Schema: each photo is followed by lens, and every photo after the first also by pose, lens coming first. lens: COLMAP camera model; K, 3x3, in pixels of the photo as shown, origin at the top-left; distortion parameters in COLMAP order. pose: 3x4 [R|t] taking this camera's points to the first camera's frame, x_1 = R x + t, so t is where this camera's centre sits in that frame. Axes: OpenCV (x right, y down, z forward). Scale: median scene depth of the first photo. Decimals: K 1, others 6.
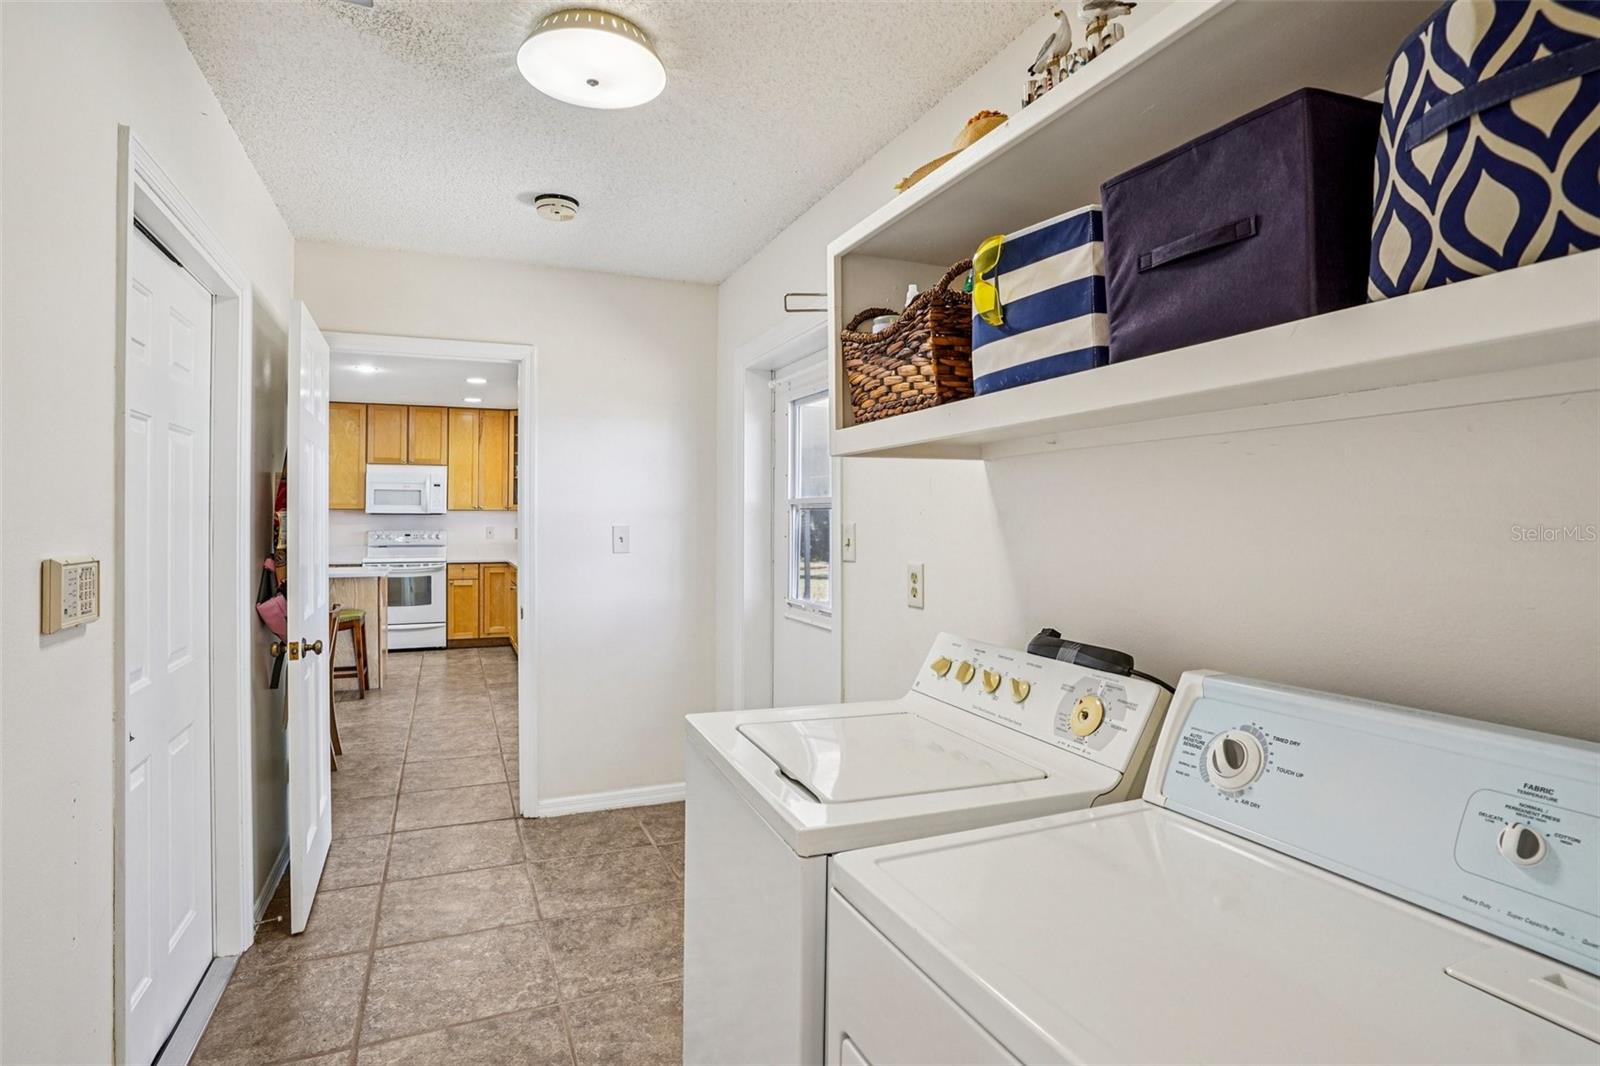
lens RADIAL K [[803.9, 0, 809.4], [0, 803.9, 517.8], [0, 0, 1]] dist [-0.058138, 0.017120]
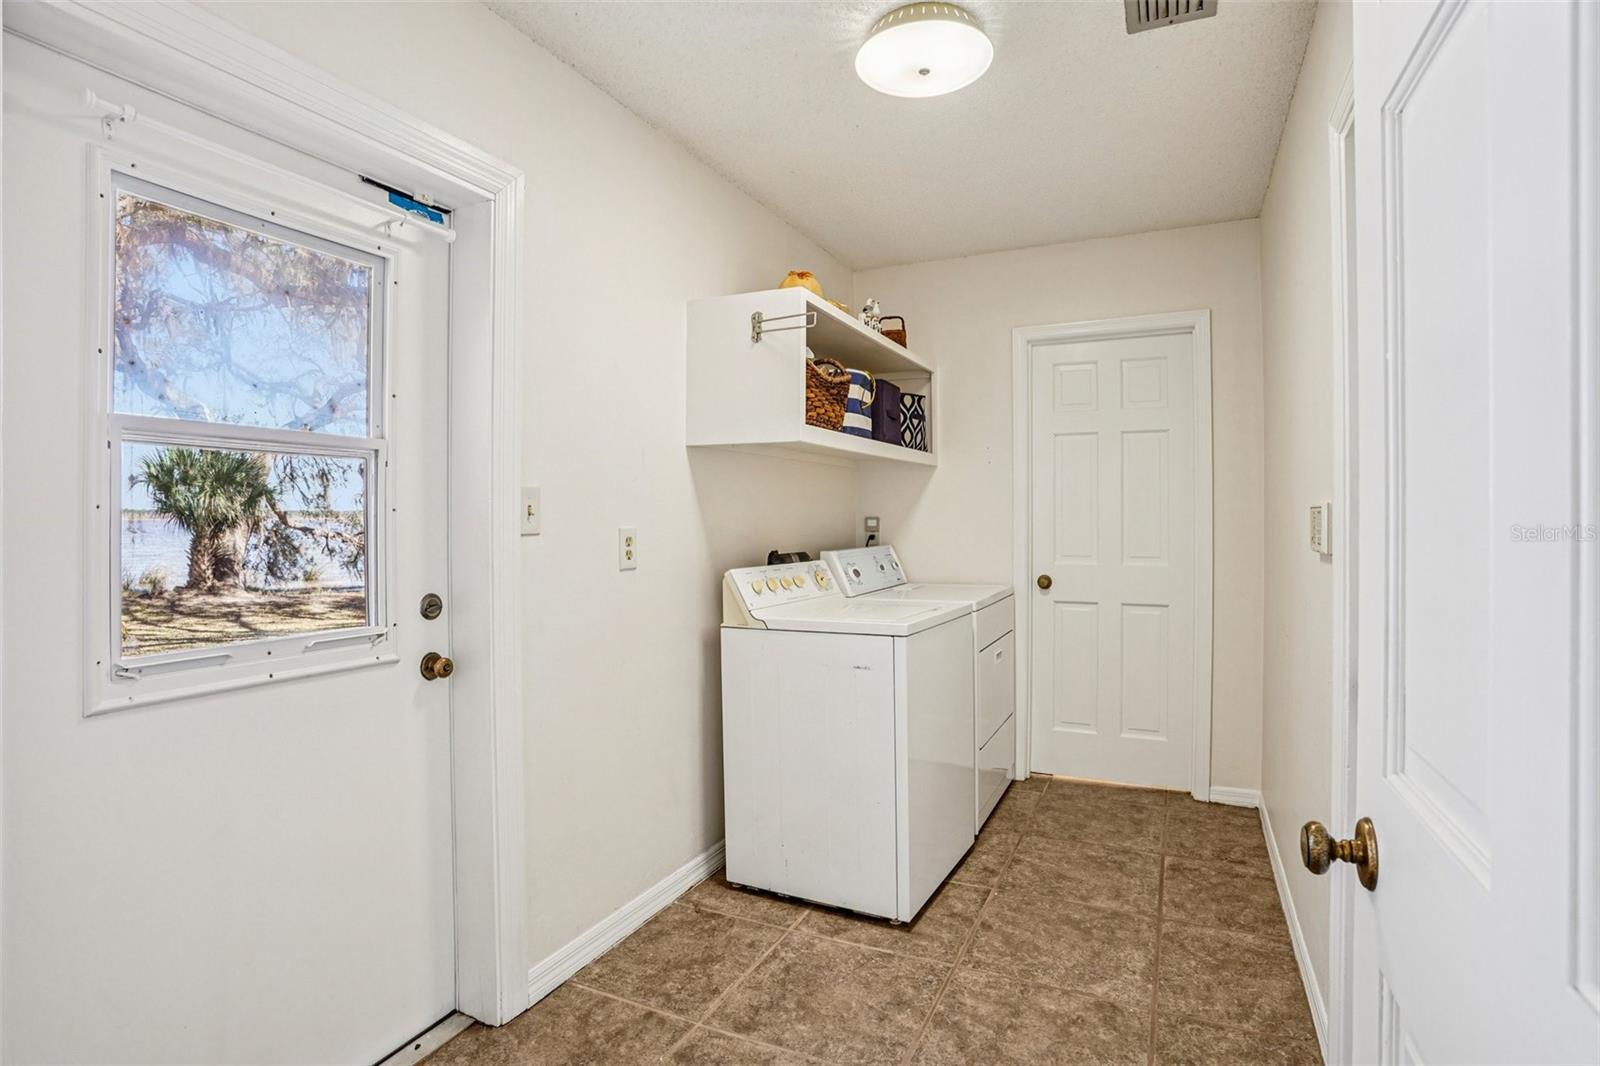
lens RADIAL K [[803.9, 0, 796.9], [0, 803.9, 523.8], [0, 0, 1]] dist [-0.058138, 0.017120]
pose [[-0.642152, -0.005870, 0.766555, -0.917603], [-0.004587, 0.999982, 0.003814, 0.053411], [-0.766564, -0.001067, -0.642167, 1.697702]]
